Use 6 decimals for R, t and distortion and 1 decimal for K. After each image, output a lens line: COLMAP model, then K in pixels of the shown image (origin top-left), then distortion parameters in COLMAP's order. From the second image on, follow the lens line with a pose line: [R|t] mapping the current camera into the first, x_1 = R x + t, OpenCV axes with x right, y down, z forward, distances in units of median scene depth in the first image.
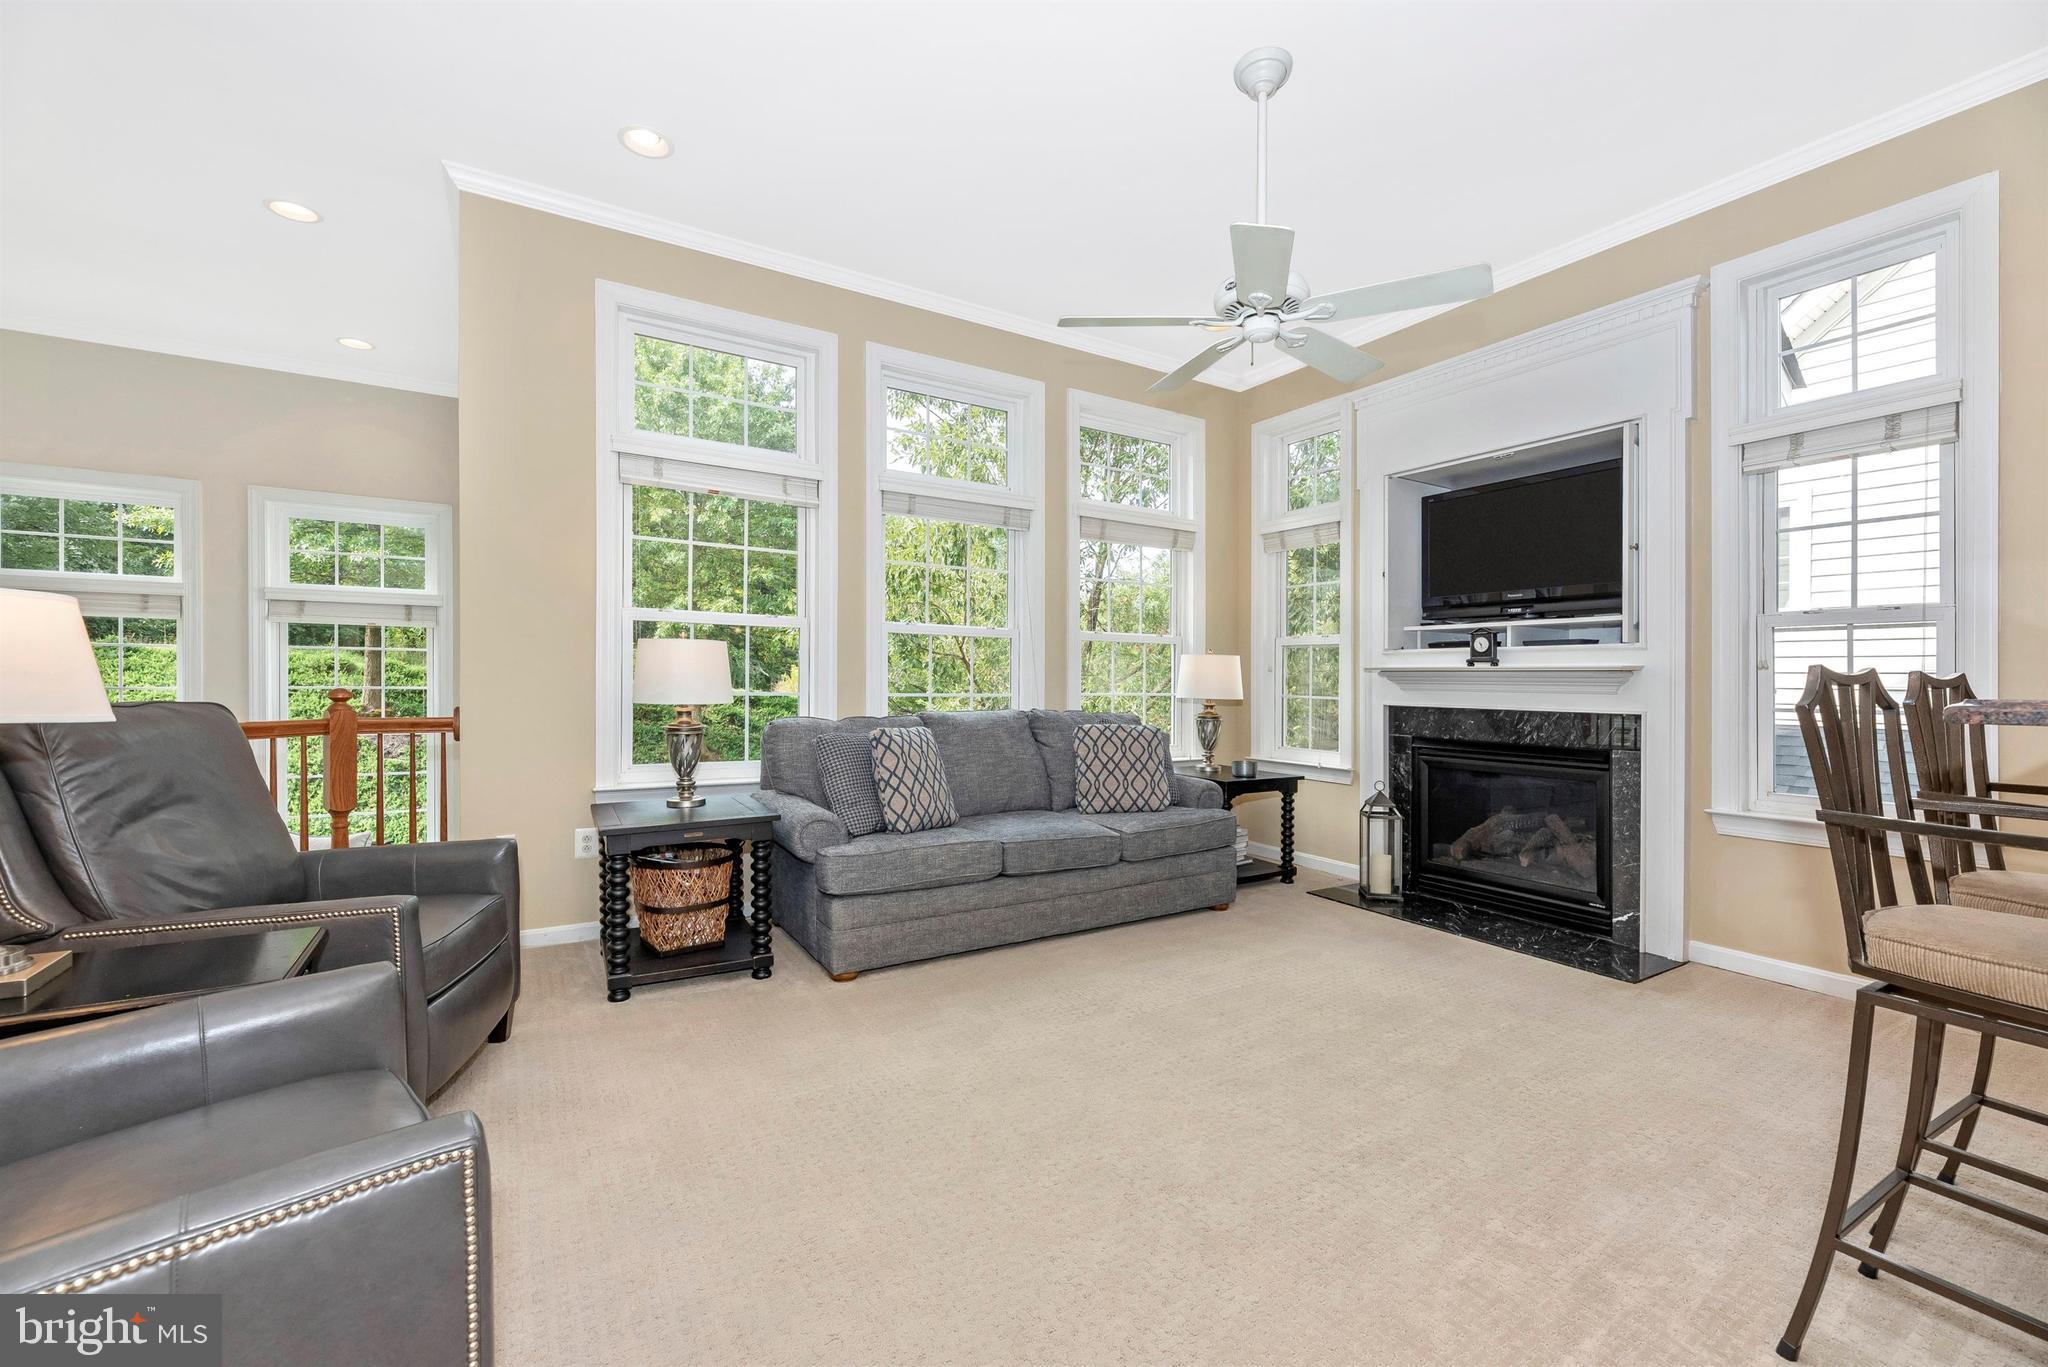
lens RADIAL K [[840.7, 0, 1022.8], [0, 840.7, 679.6], [0, 0, 1]] dist [-0.000843, 0.000010]
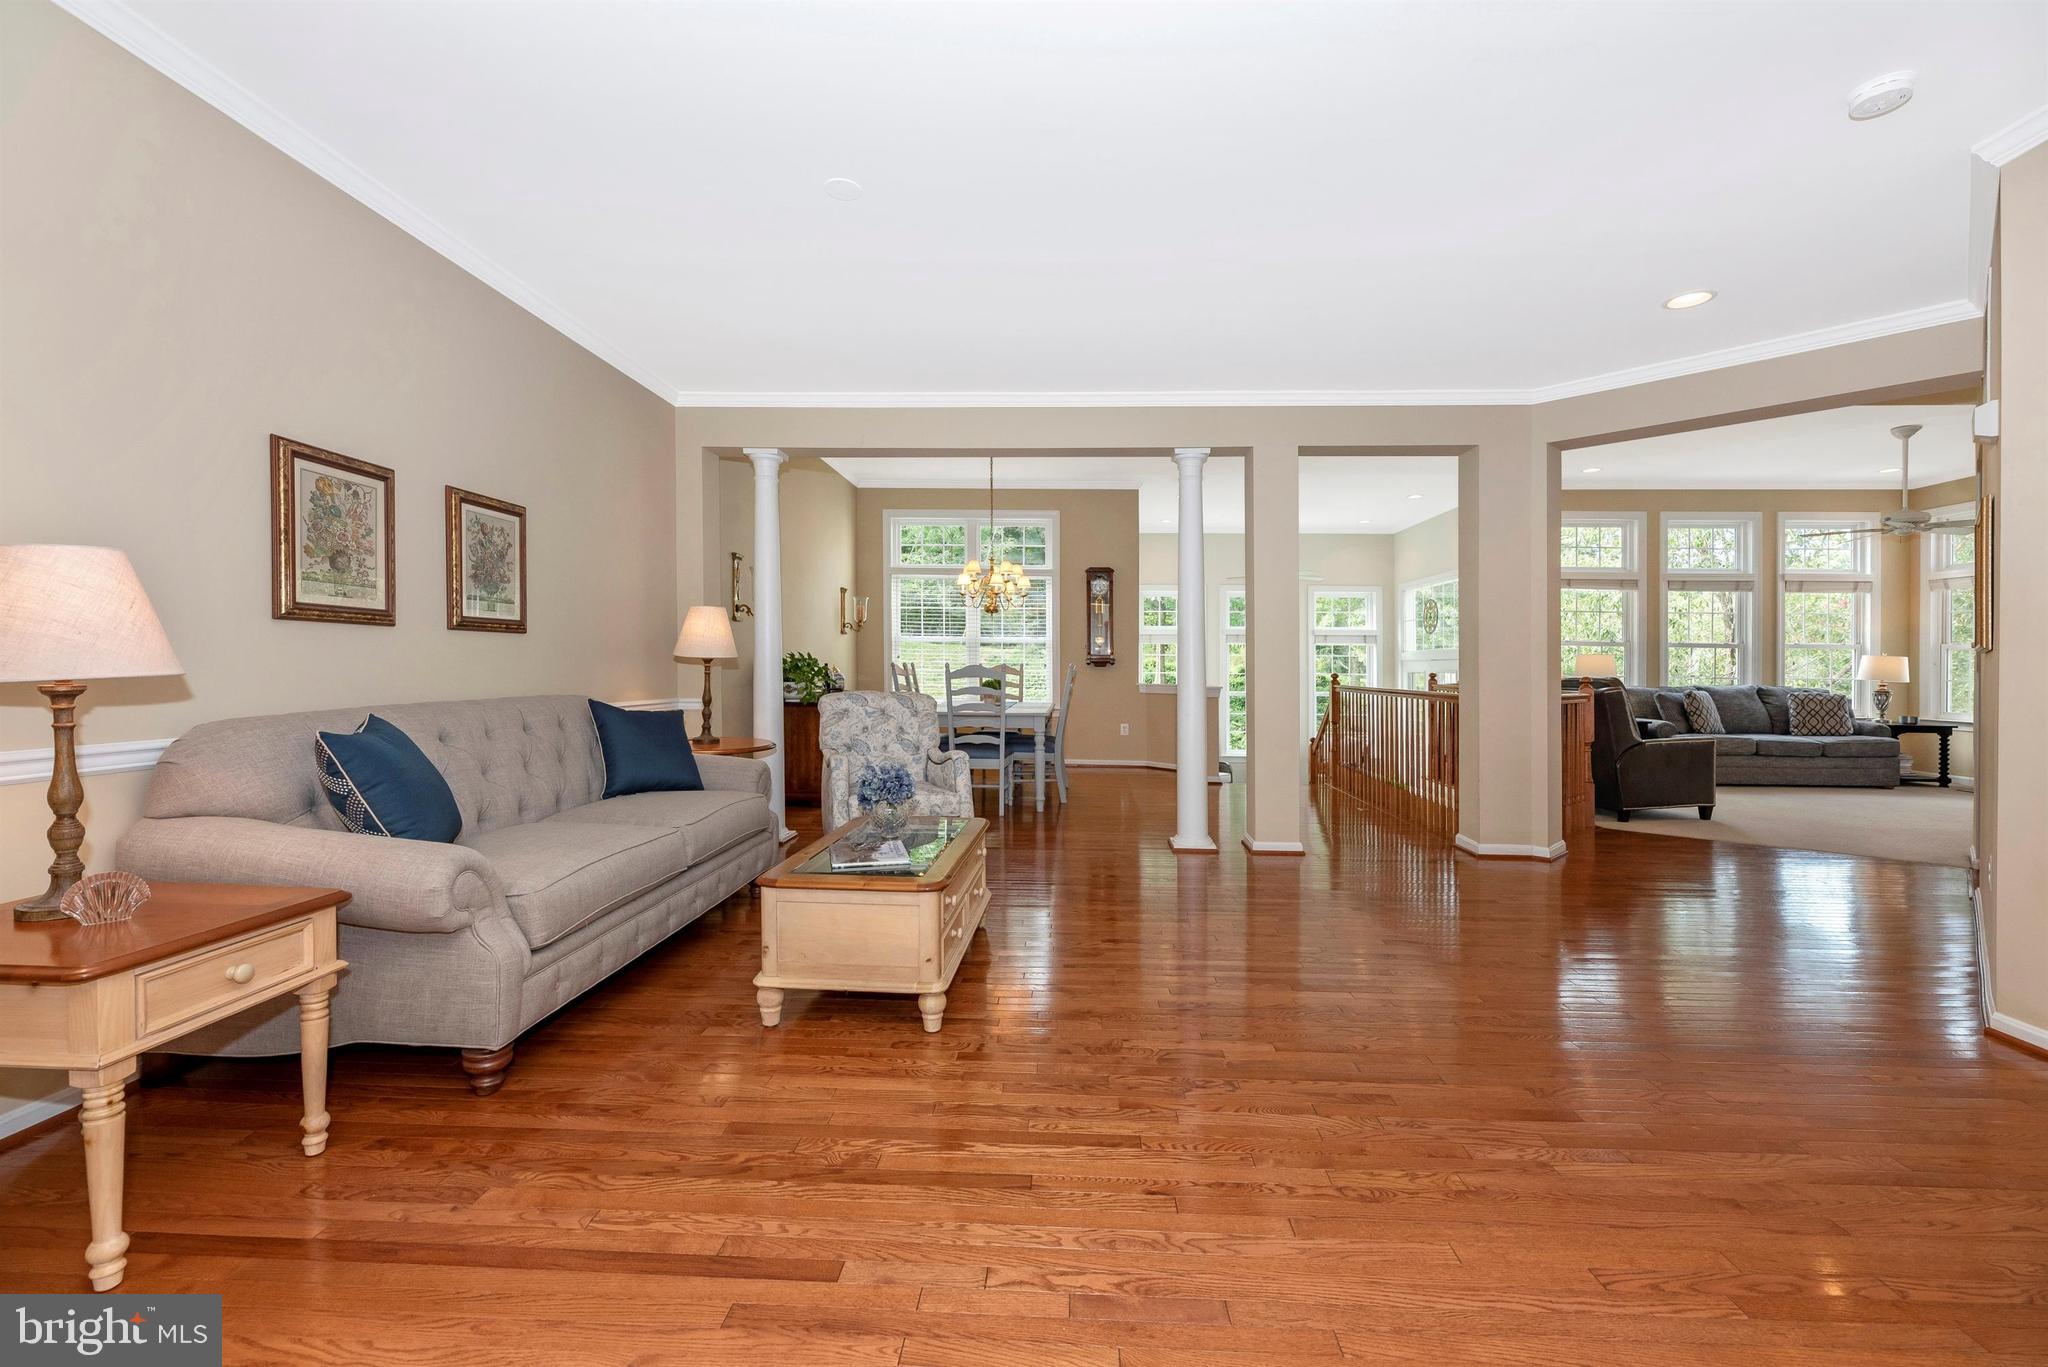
lens RADIAL K [[840.7, 0, 1031.5], [0, 840.7, 670.9], [0, 0, 1]] dist [-0.000843, 0.000010]
pose [[0.832403, 0.003041, -0.554162, -0.319928], [-0.000680, 0.999990, 0.004467, -0.006288], [0.554170, -0.003341, 0.832397, -1.618448]]
